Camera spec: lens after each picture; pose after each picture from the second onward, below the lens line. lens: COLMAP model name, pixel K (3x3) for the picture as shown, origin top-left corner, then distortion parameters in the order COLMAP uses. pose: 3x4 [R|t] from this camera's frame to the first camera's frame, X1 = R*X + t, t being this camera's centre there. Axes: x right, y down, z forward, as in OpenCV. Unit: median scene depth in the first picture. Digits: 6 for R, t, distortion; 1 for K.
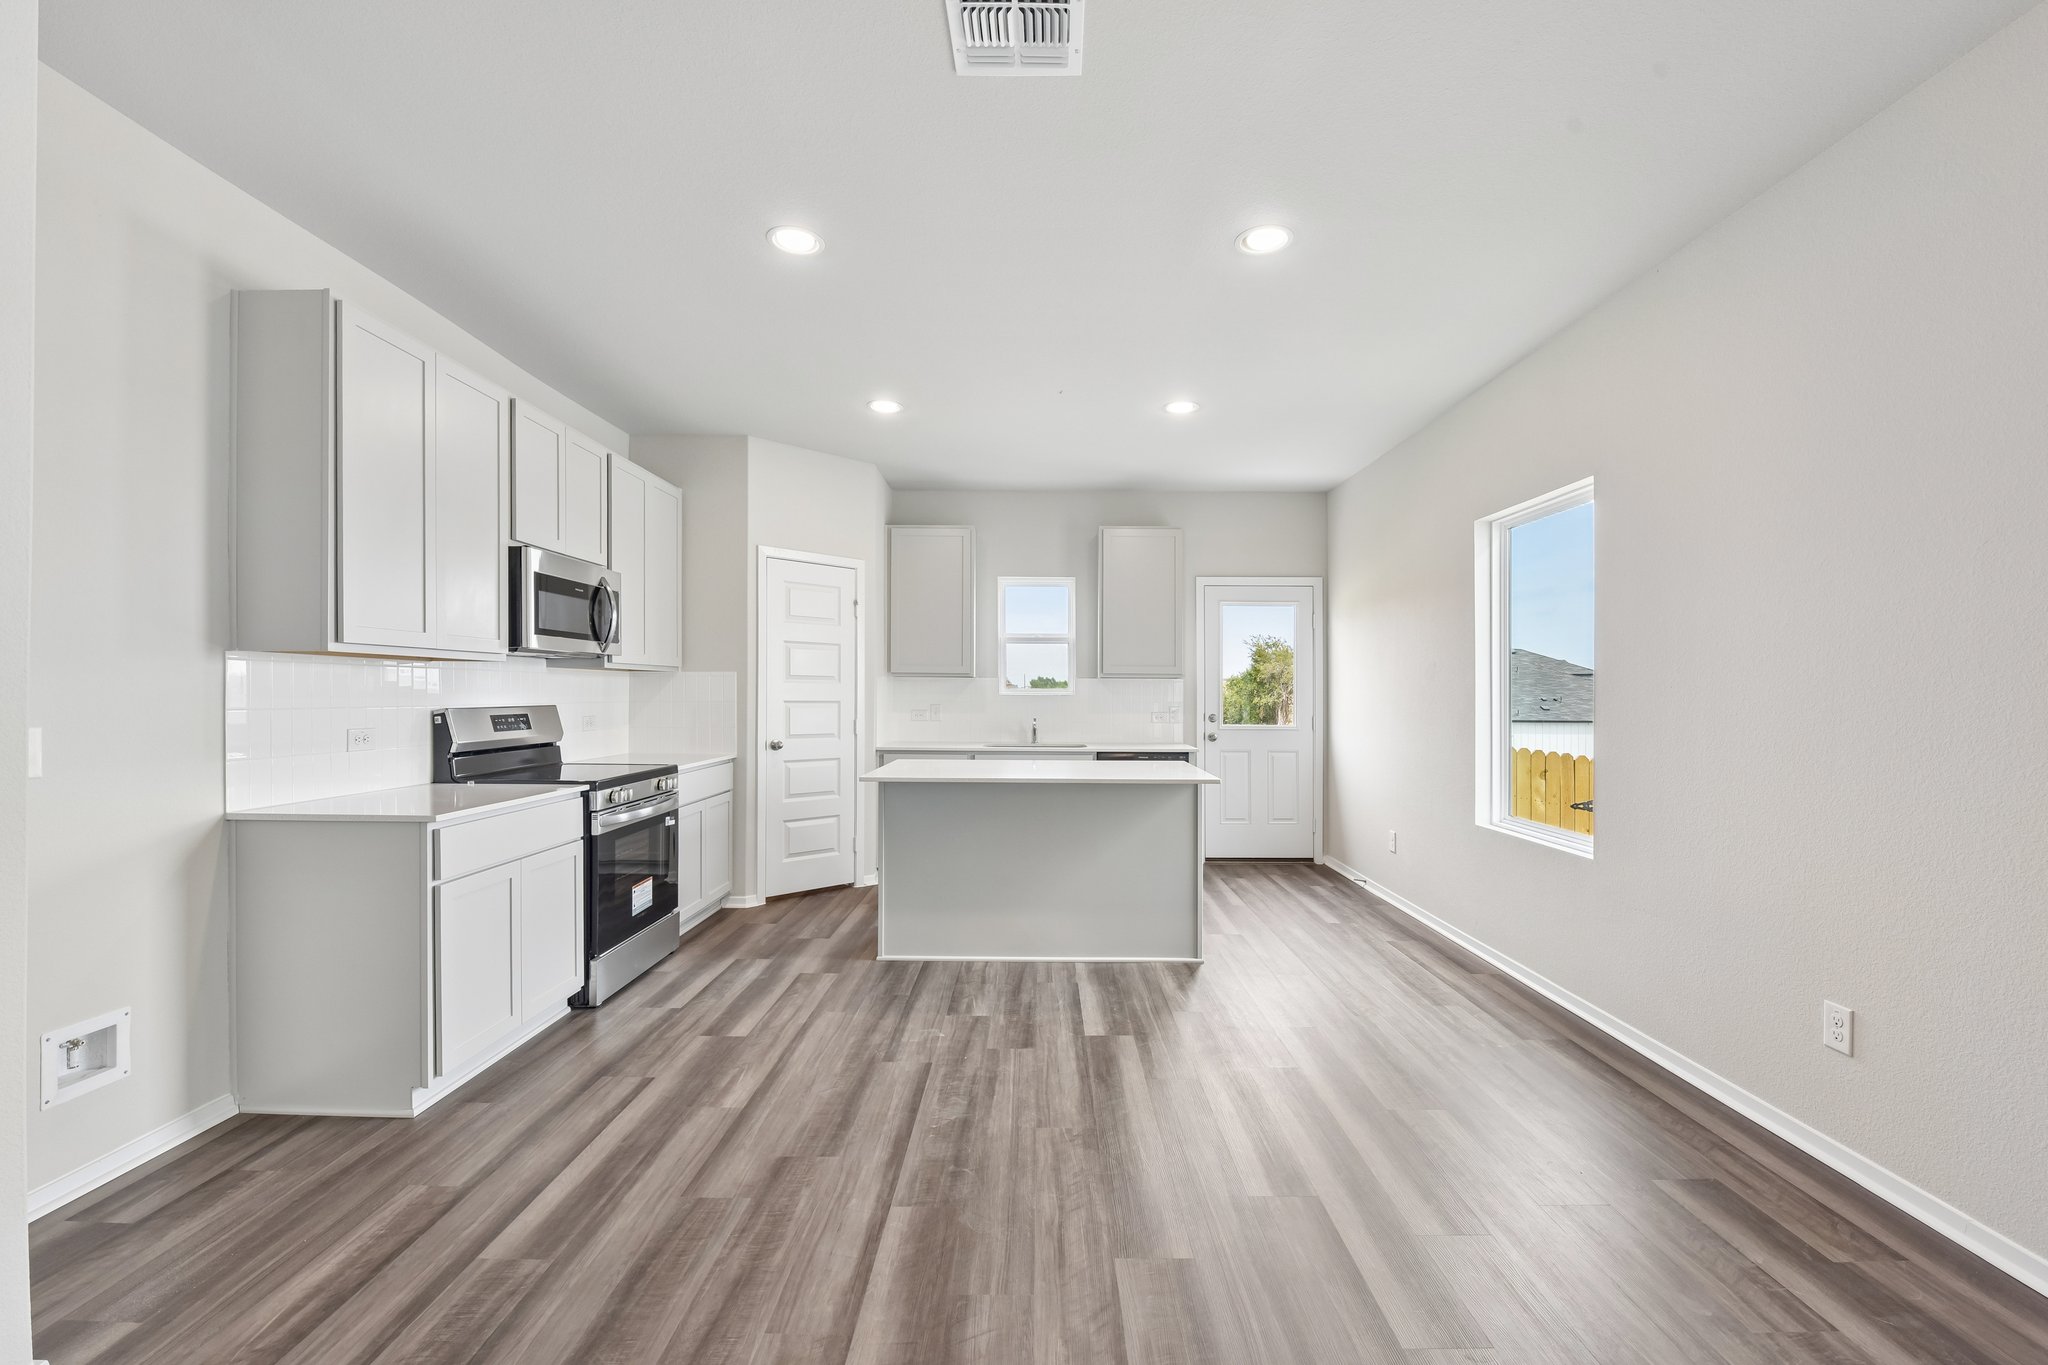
lens RADIAL K [[848.7, 0, 1027.0], [0, 848.7, 712.5], [0, 0, 1]] dist [-0.001254, -0.000111]
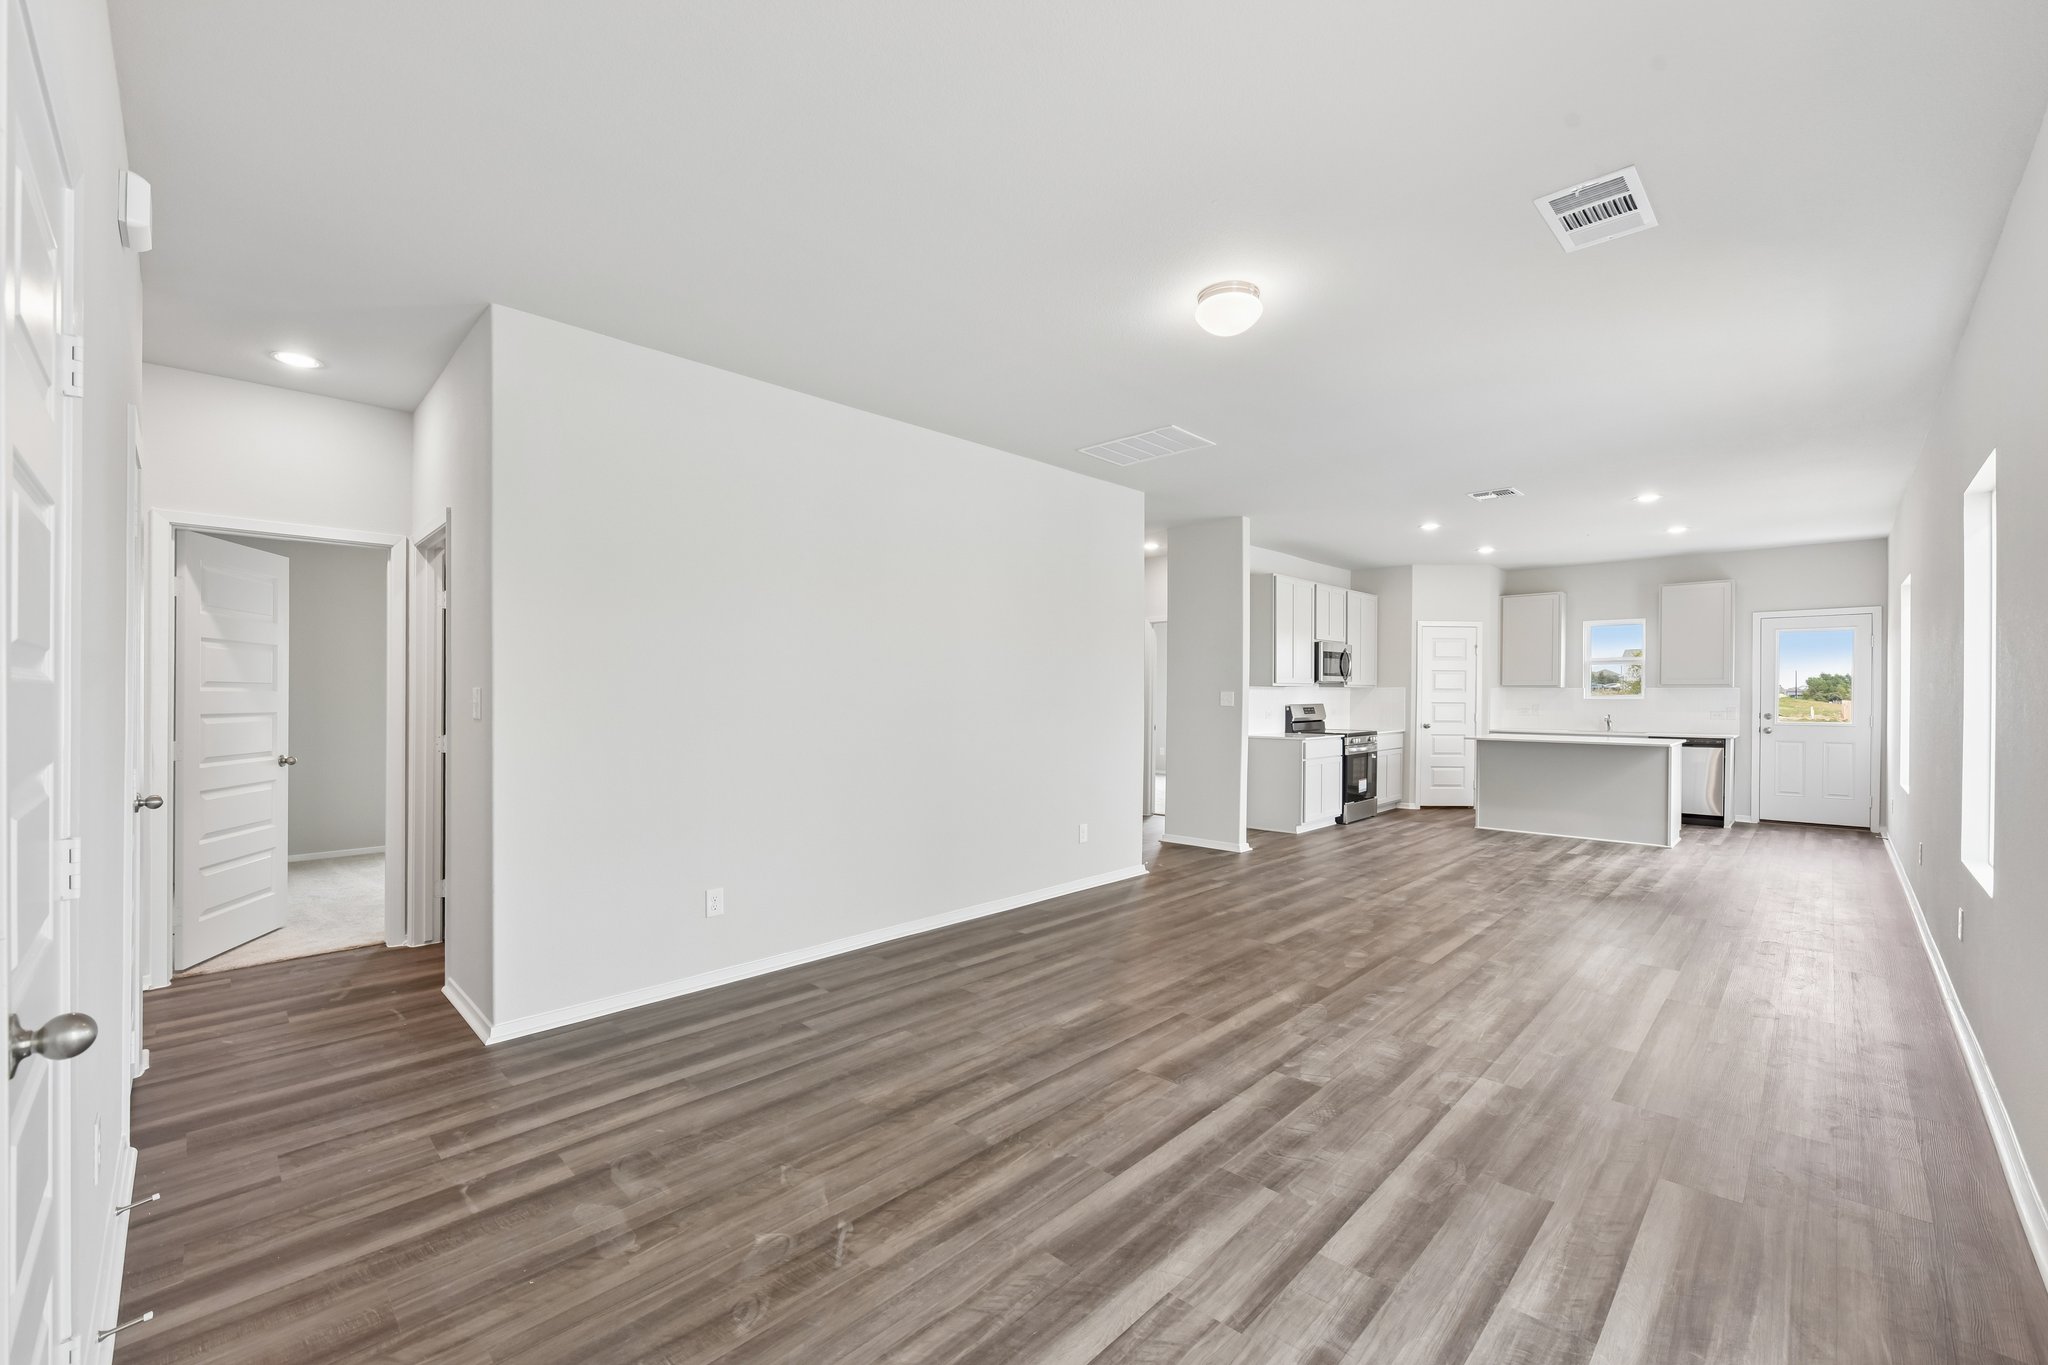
lens RADIAL K [[830.2, 0, 1029.8], [0, 830.2, 695.8], [0, 0, 1]] dist [-0.016328, -0.000171]
pose [[0.724470, -0.002939, -0.689300, 0.341128], [-0.013739, 0.999731, -0.018703, 0.018682], [0.689169, 0.023020, 0.724235, -0.965594]]
